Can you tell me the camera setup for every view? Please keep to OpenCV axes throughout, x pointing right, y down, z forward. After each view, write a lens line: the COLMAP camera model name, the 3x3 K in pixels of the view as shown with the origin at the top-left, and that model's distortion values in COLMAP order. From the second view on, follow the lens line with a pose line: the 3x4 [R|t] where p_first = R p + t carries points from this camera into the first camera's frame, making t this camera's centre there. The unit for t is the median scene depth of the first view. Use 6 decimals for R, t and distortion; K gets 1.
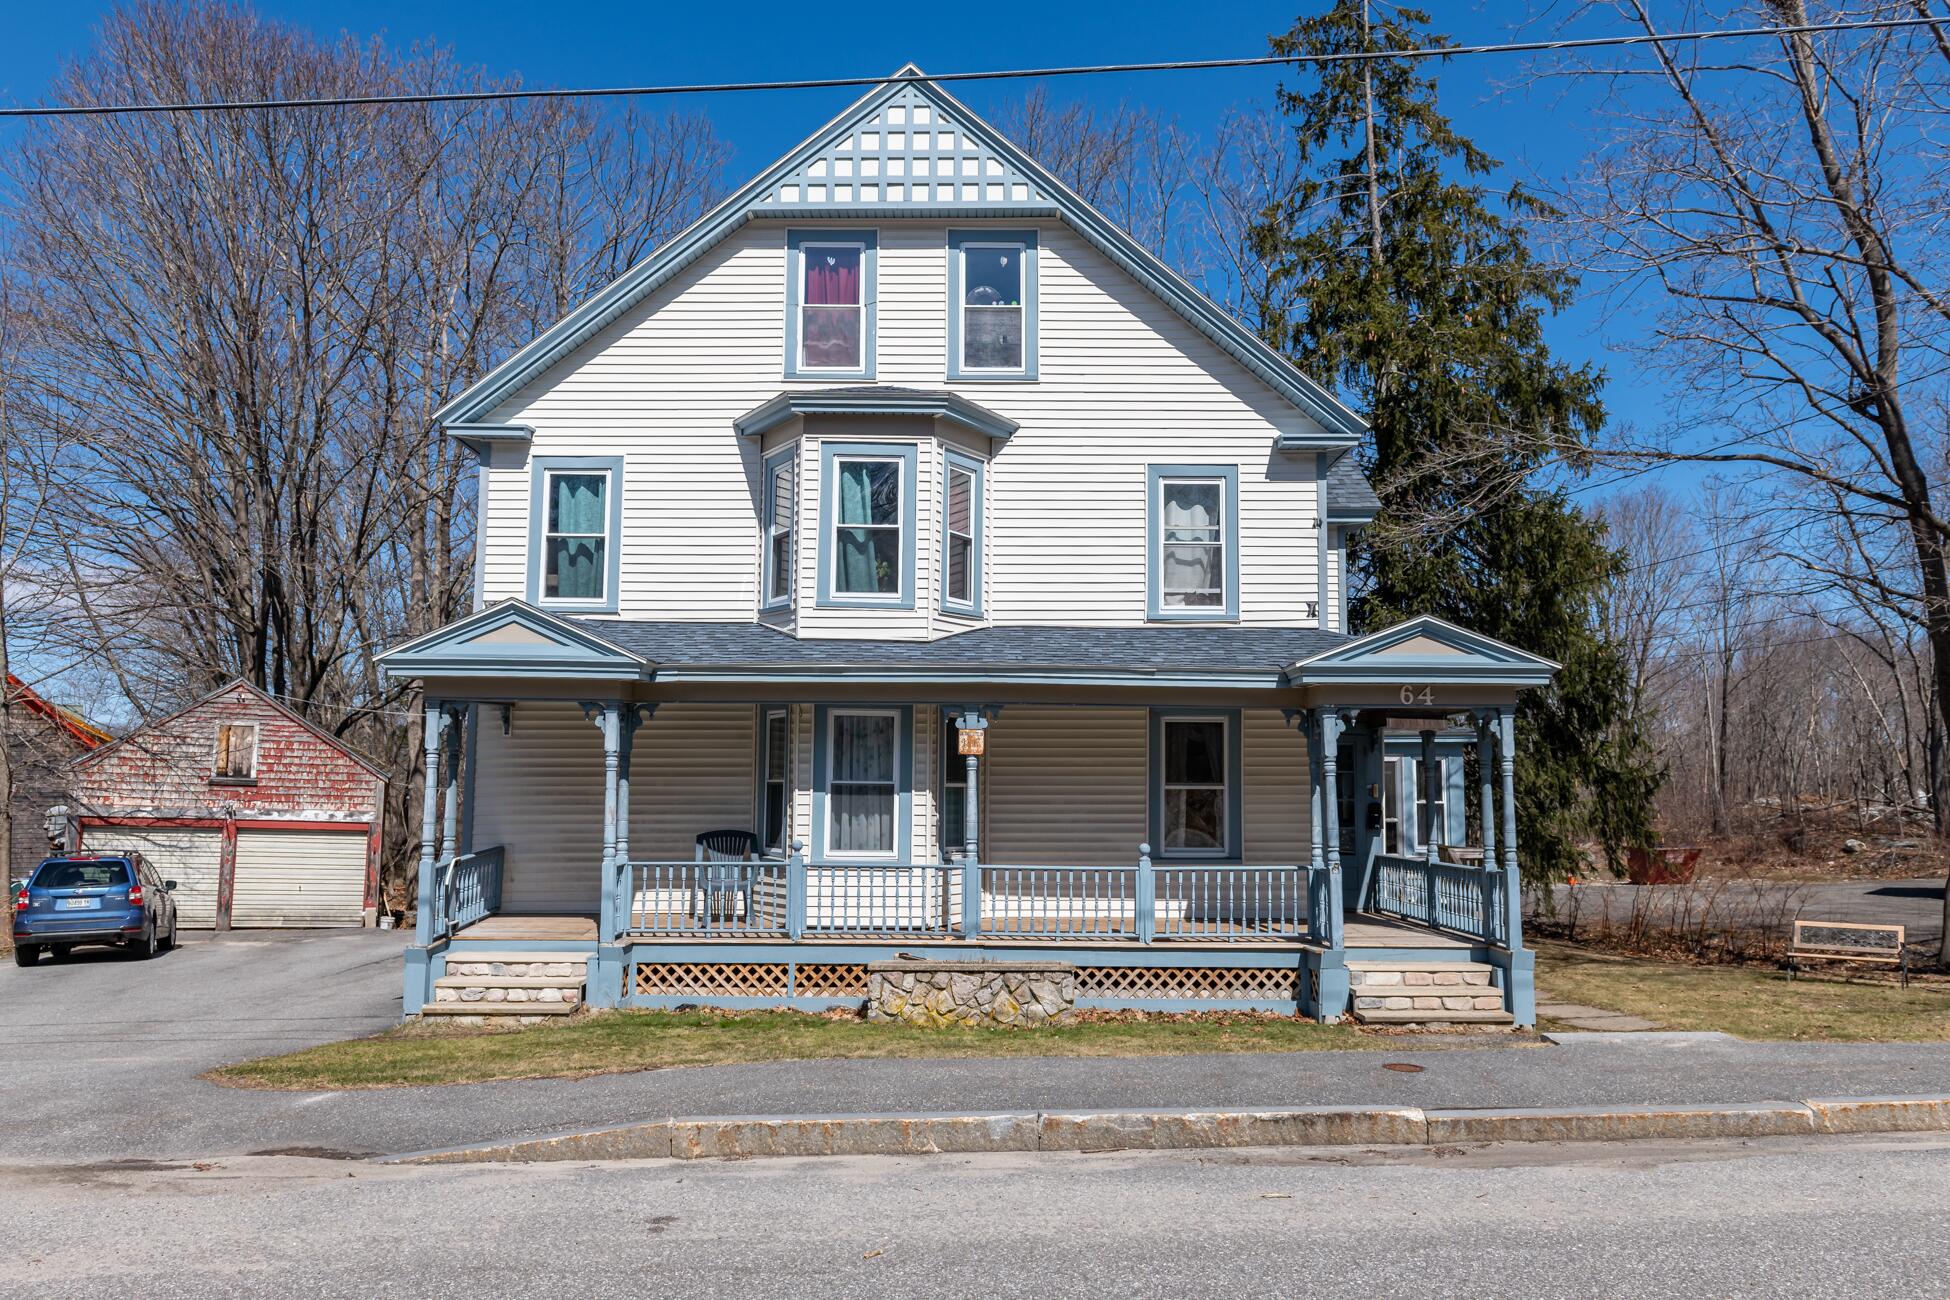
lens RADIAL K [[1388.6, 0, 987.1], [0, 1388.6, 689.6], [0, 0, 1]] dist [0.005411, 0.001525]
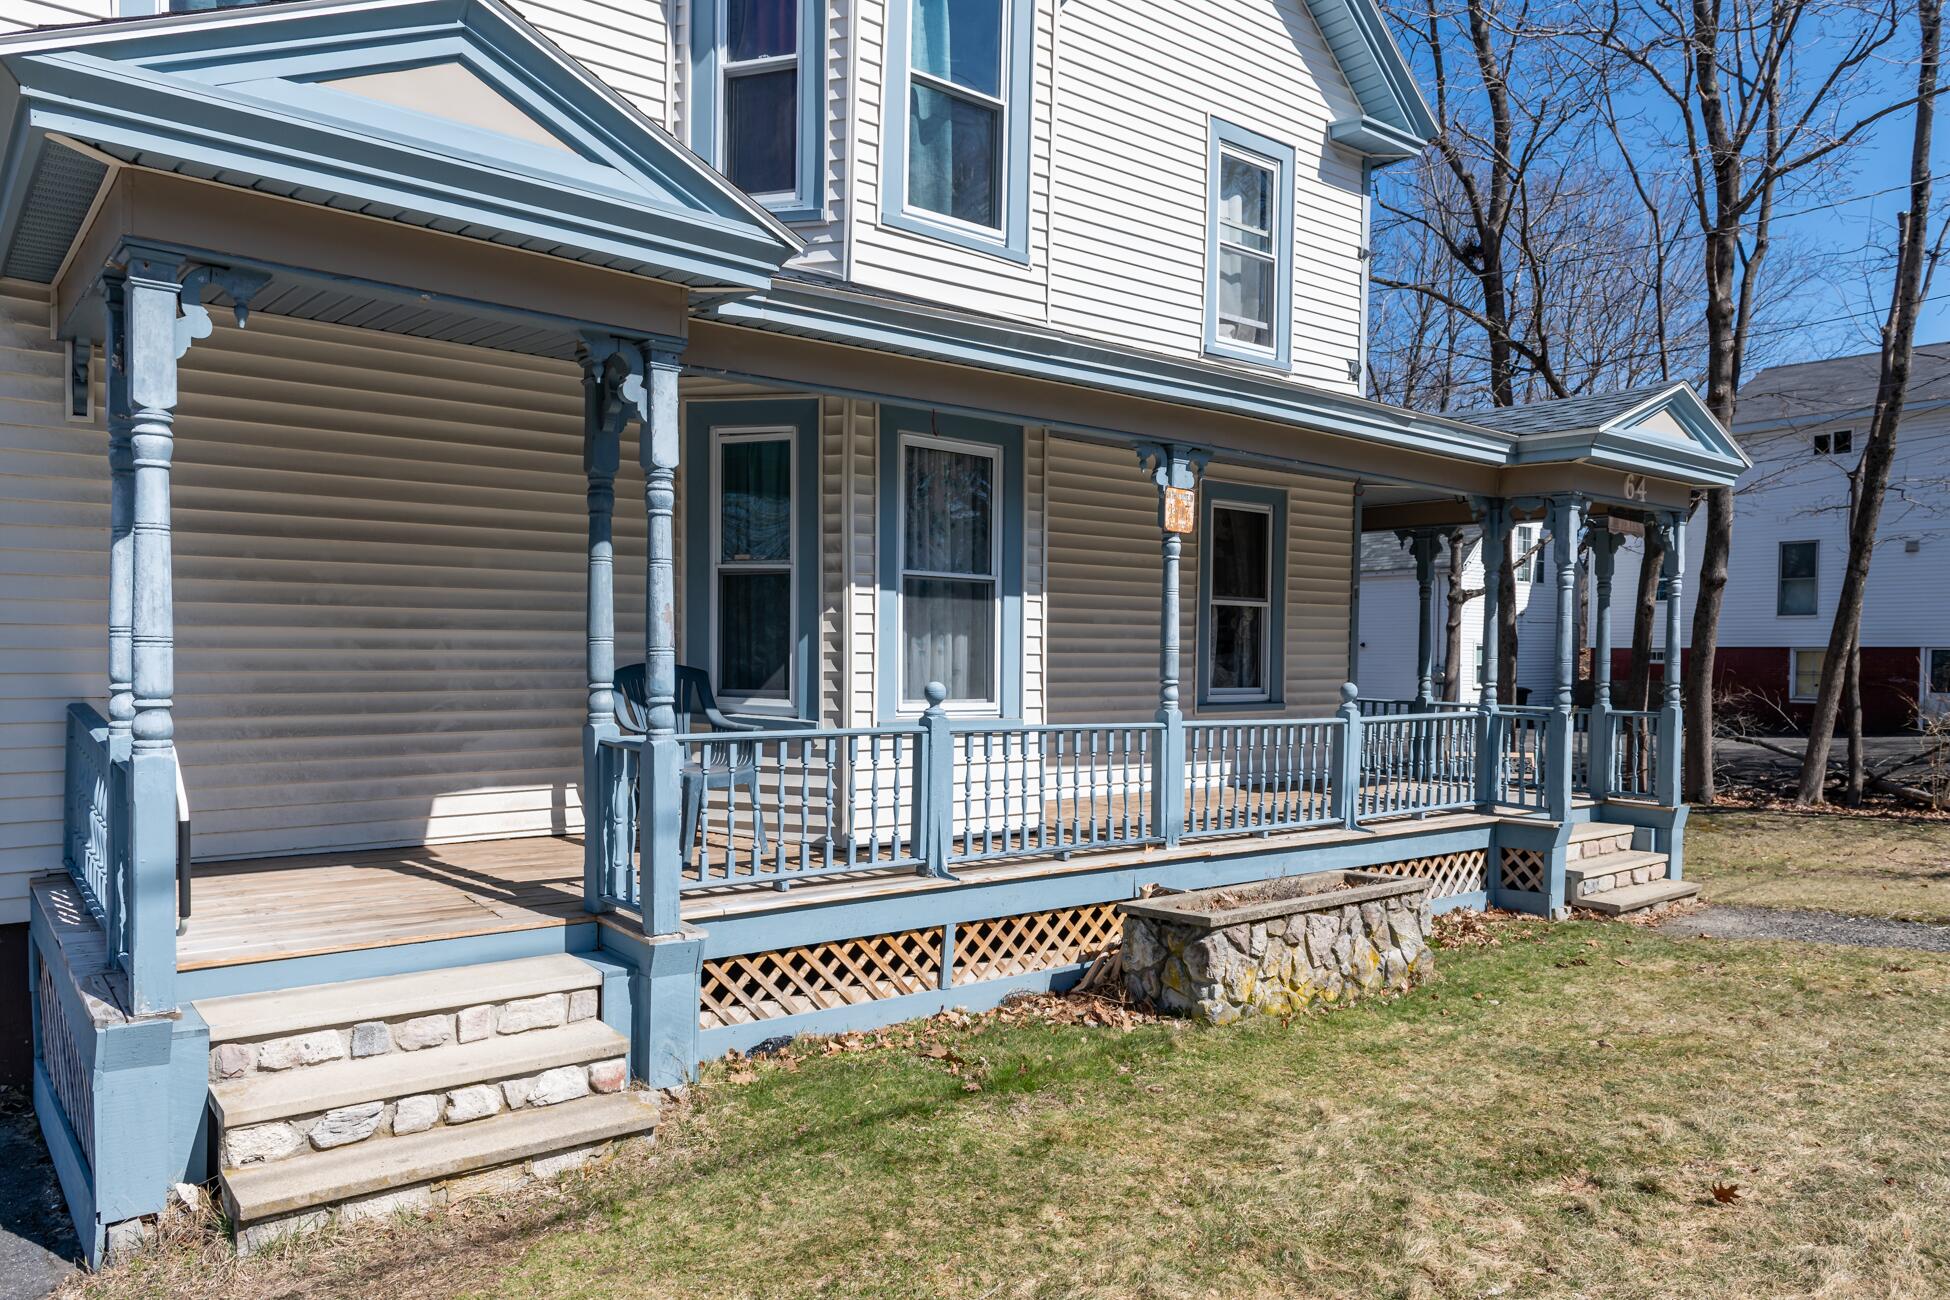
lens RADIAL K [[1338.2, 0, 972.1], [0, 1338.2, 701.0], [0, 0, 1]] dist [0.007268, -0.003273]
pose [[0.788649, -0.016940, 0.614611, -0.372583], [-0.061128, 0.992508, 0.105793, 0.055222], [-0.611798, -0.121003, 0.781704, 0.536218]]
